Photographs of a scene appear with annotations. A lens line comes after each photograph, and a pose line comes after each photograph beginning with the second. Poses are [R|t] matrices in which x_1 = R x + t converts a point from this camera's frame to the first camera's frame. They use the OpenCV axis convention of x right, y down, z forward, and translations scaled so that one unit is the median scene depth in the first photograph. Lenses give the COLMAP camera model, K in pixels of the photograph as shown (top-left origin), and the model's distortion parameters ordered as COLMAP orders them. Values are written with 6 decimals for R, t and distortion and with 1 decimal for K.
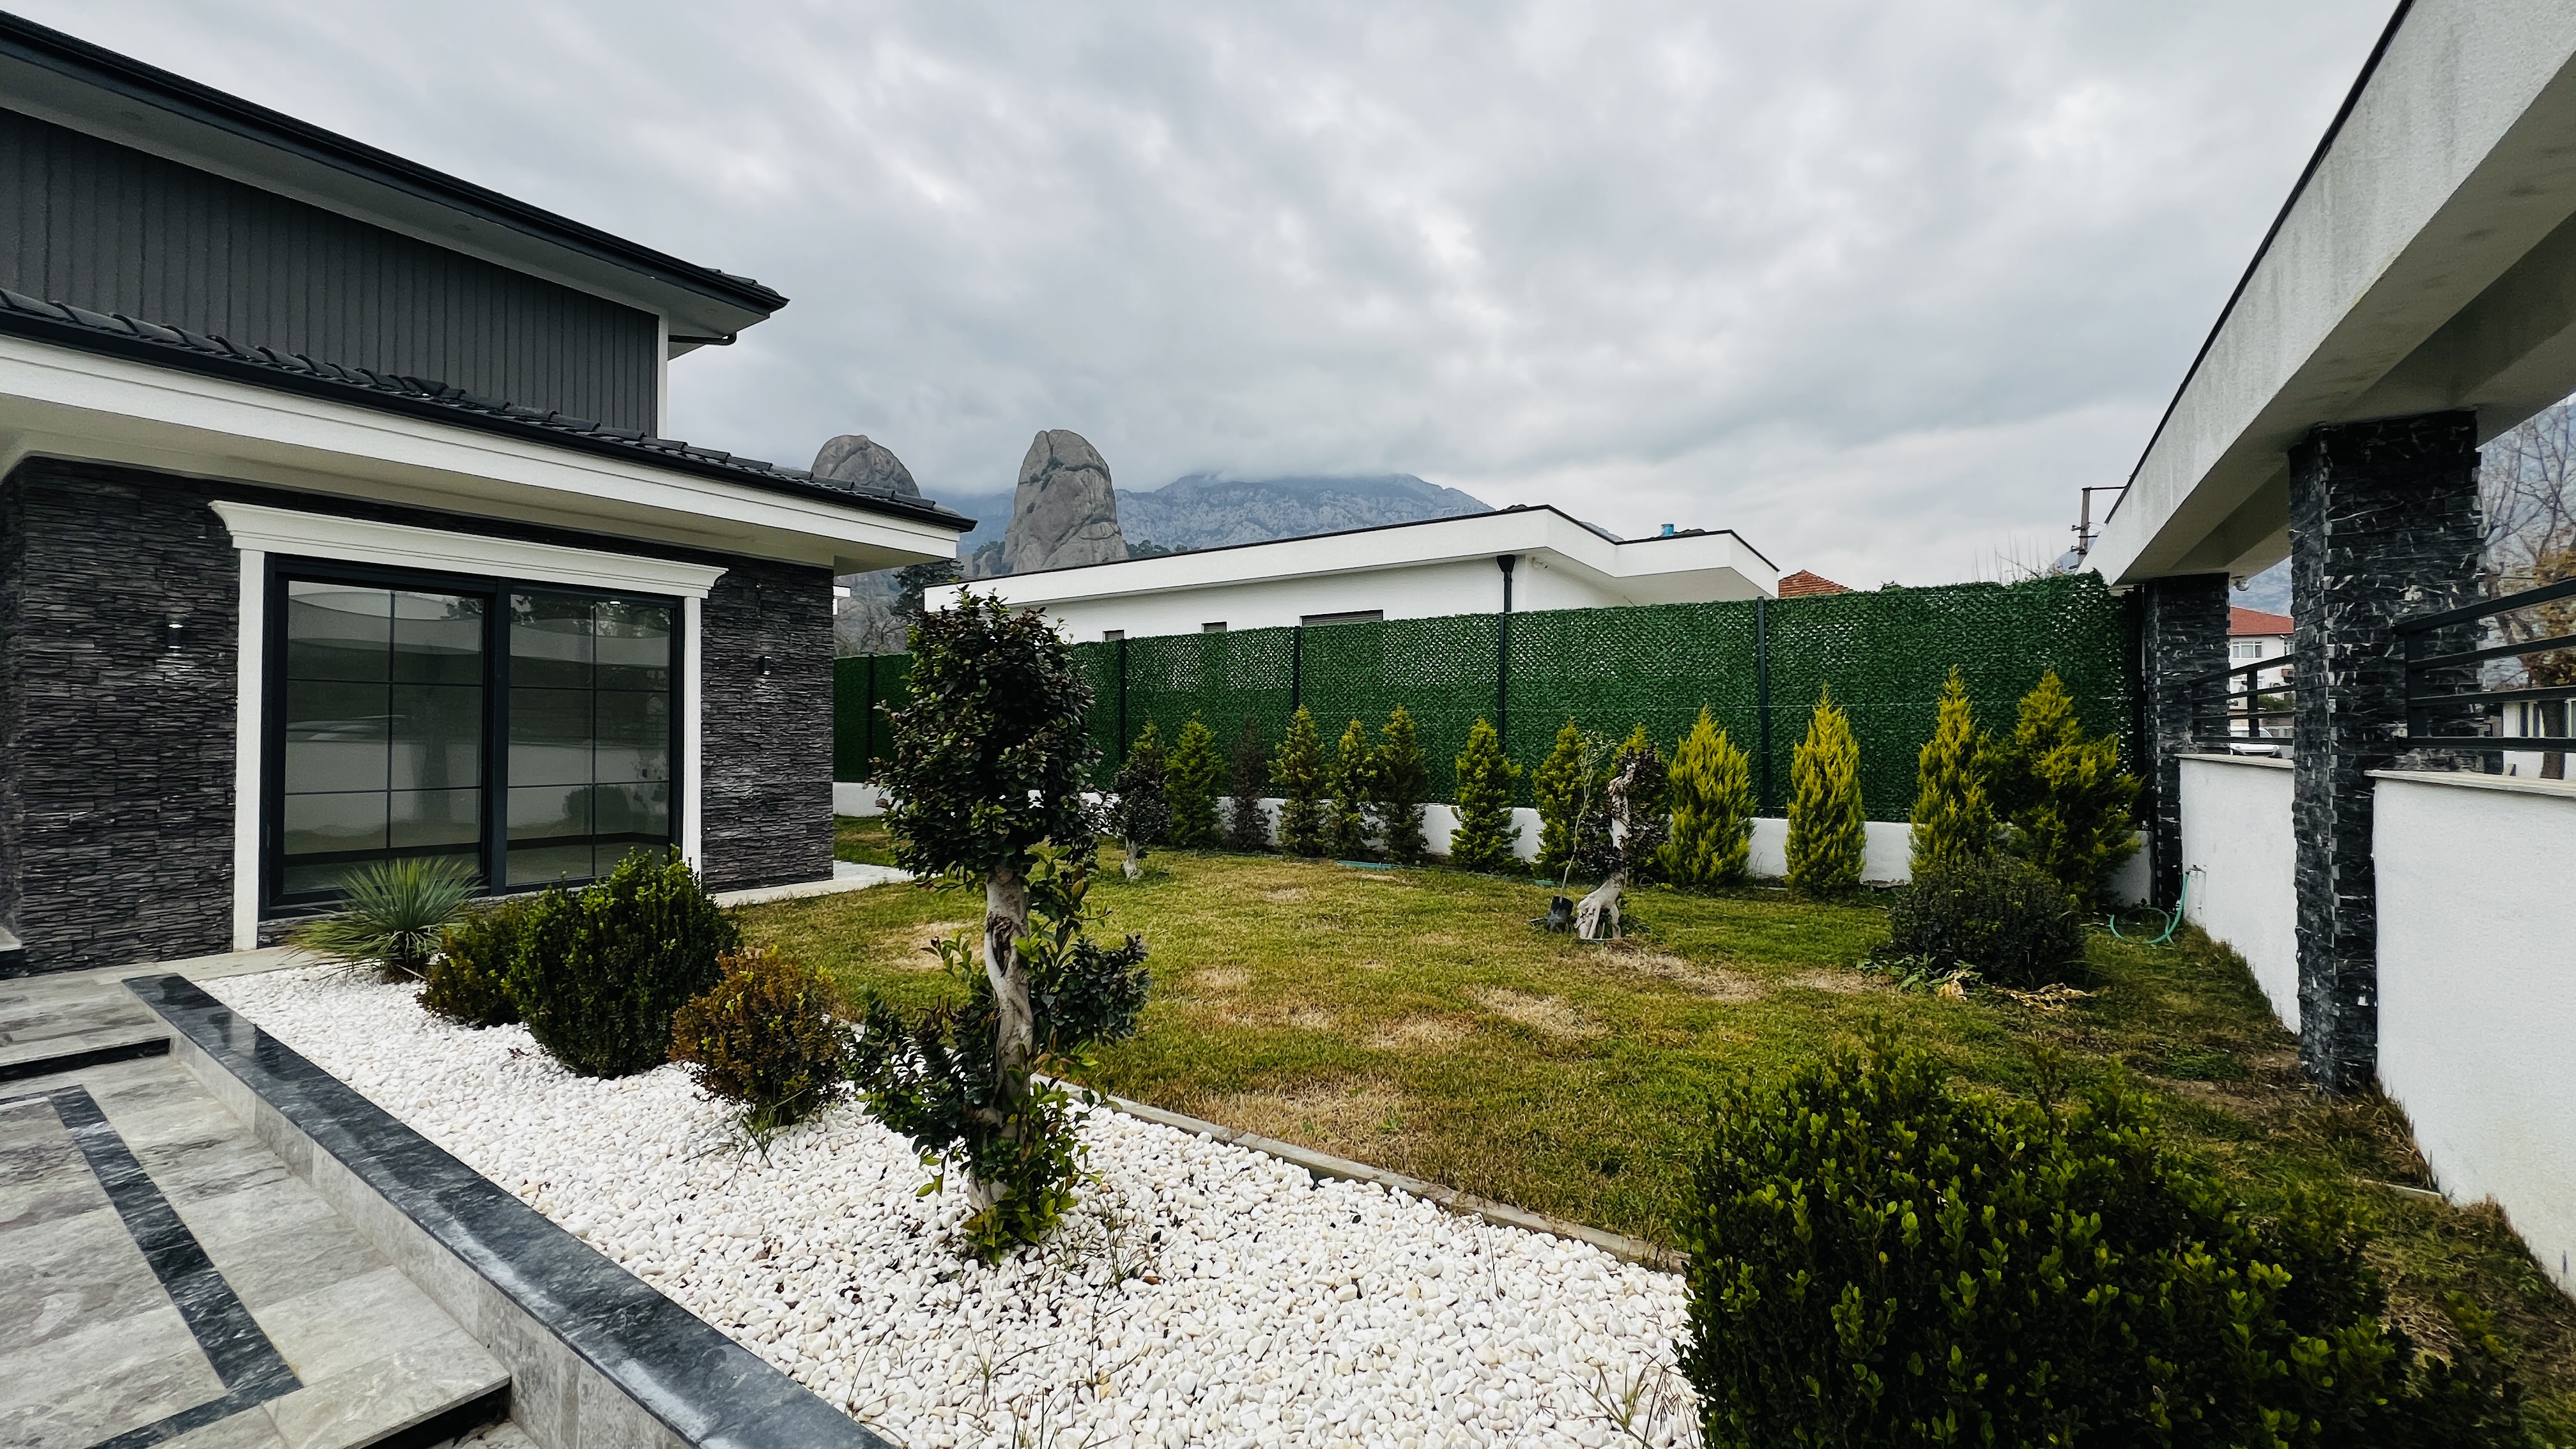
lens RADIAL K [[1031.0, 0, 1280.3], [0, 1031.0, 717.8], [0, 0, 1]] dist [0.001089, 0.000062]
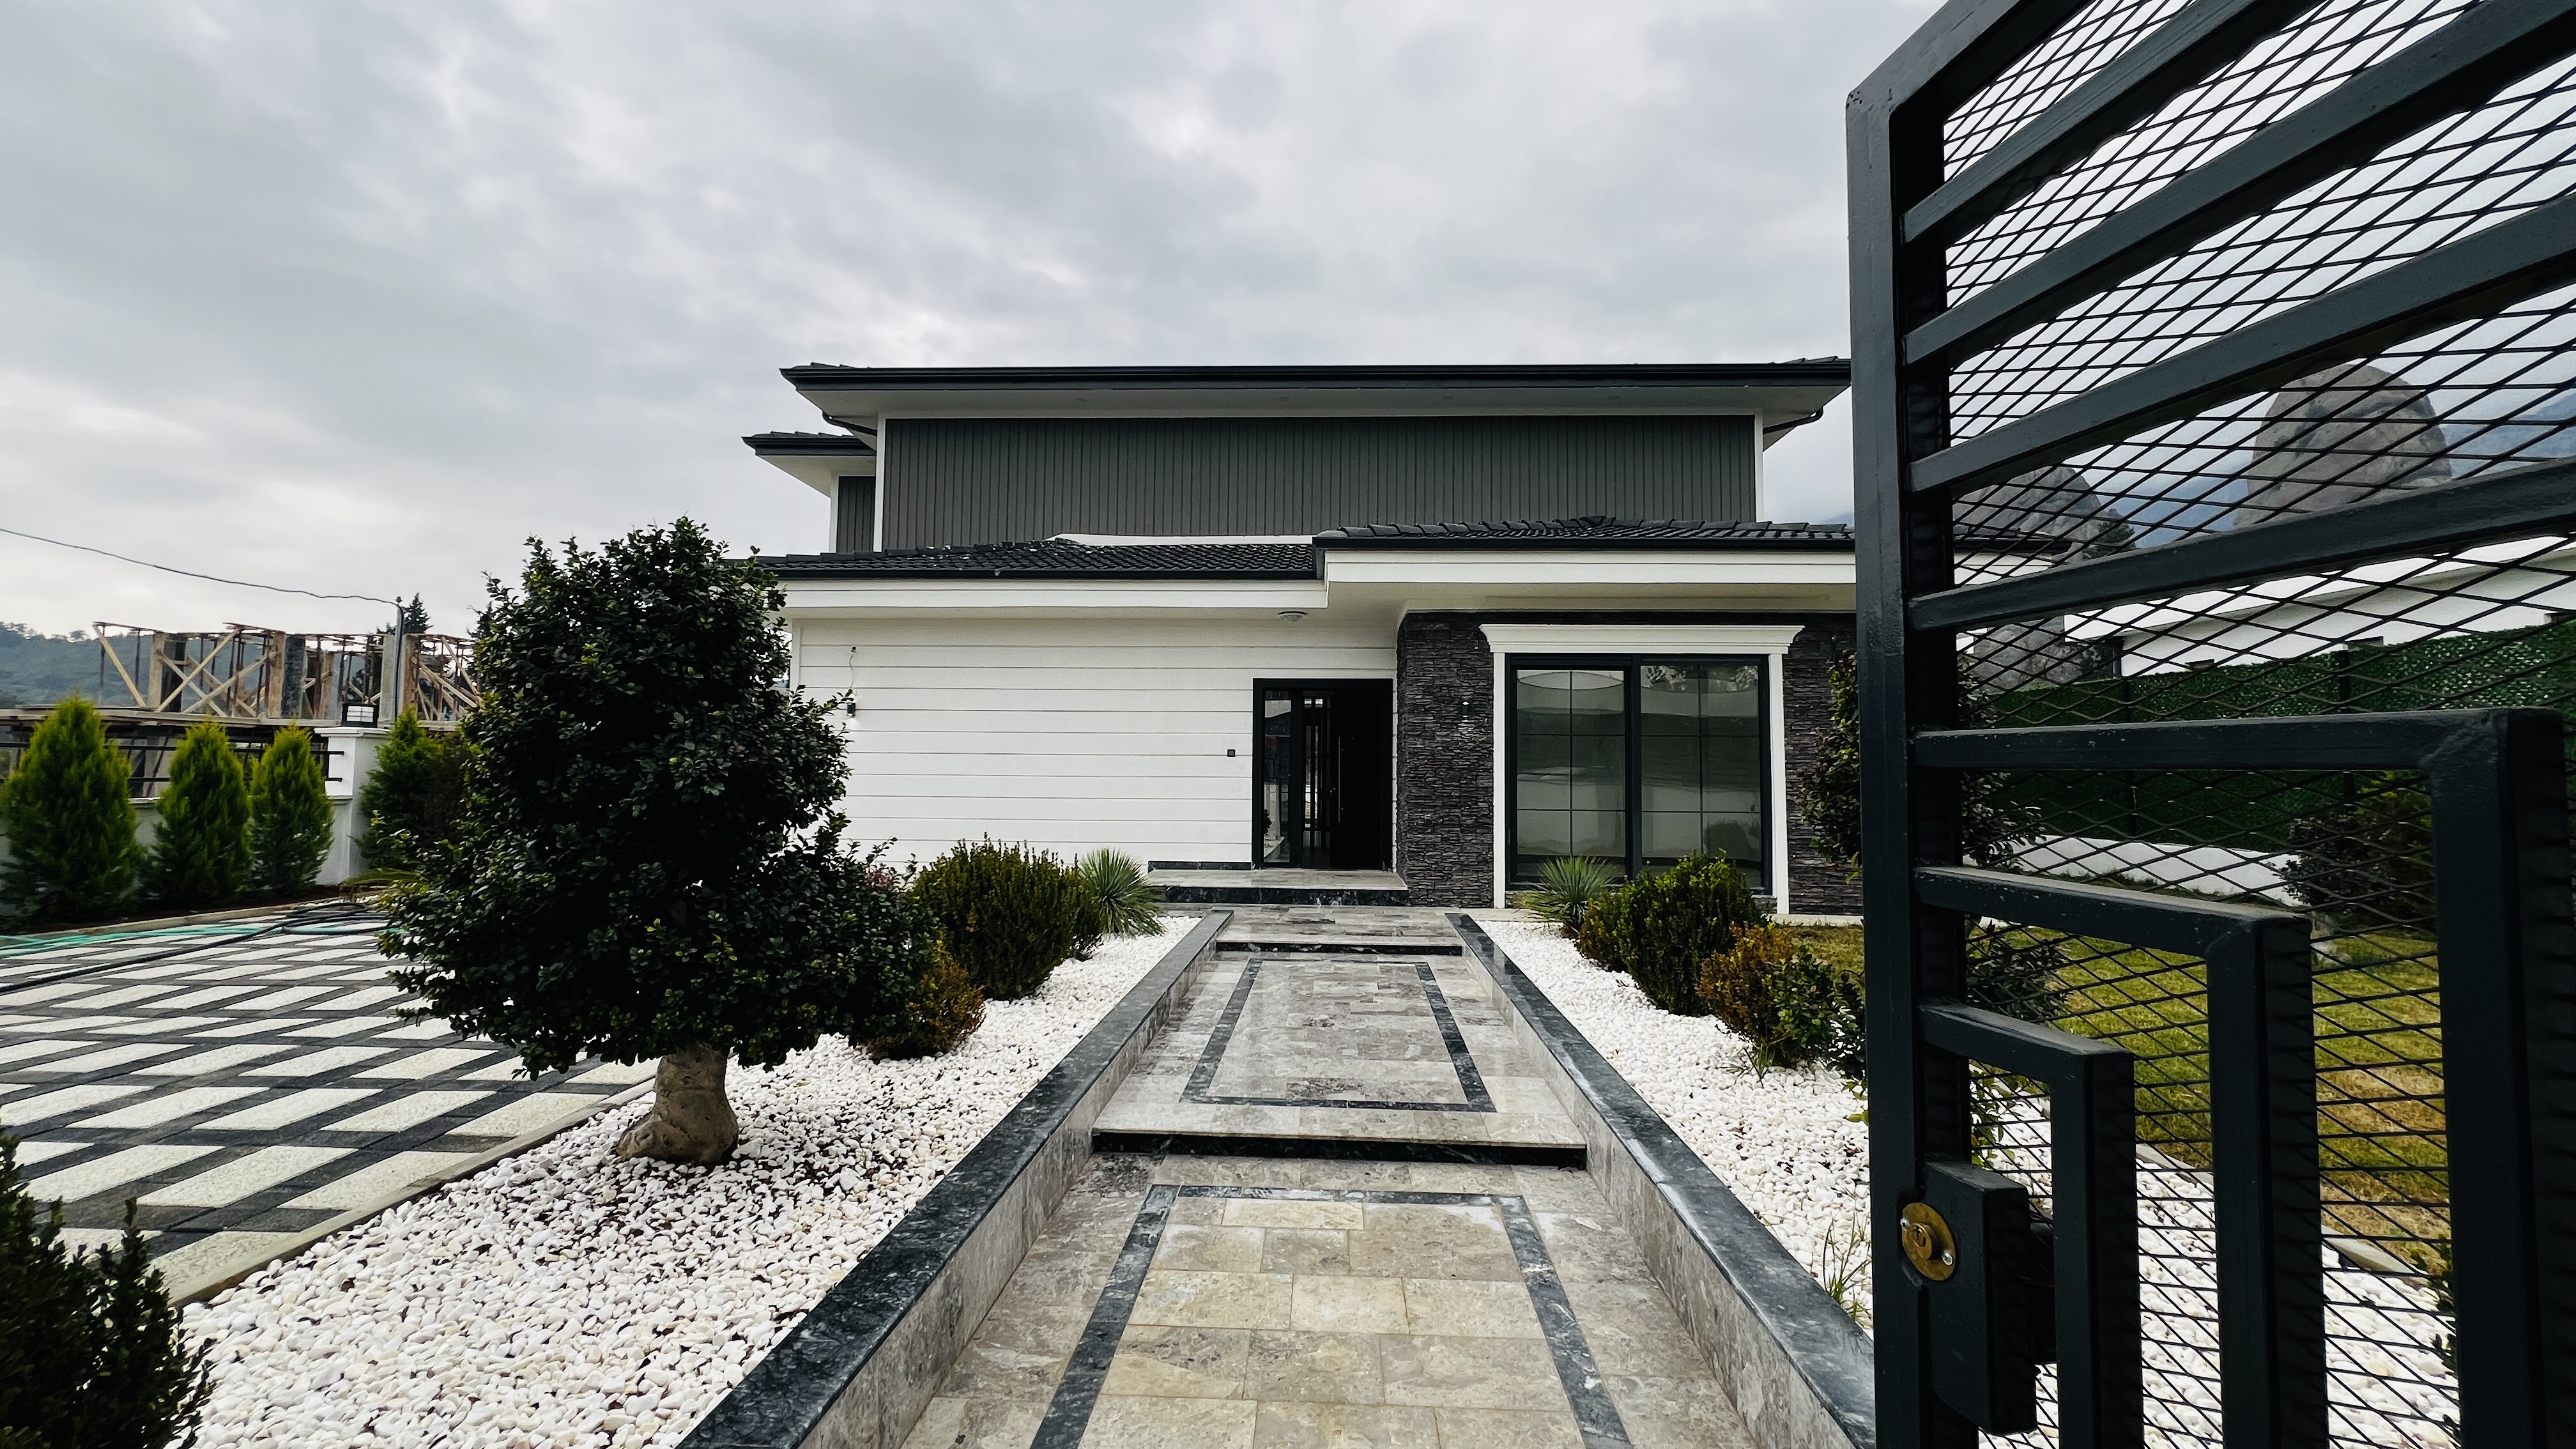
lens RADIAL K [[1031.0, 0, 1280.3], [0, 1031.0, 717.8], [0, 0, 1]] dist [0.001089, 0.000062]
pose [[0.528498, -0.045373, -0.847721, 0.202850], [0.004059, 0.998694, -0.050923, 0.019913], [0.848925, 0.023472, 0.527993, -0.143664]]
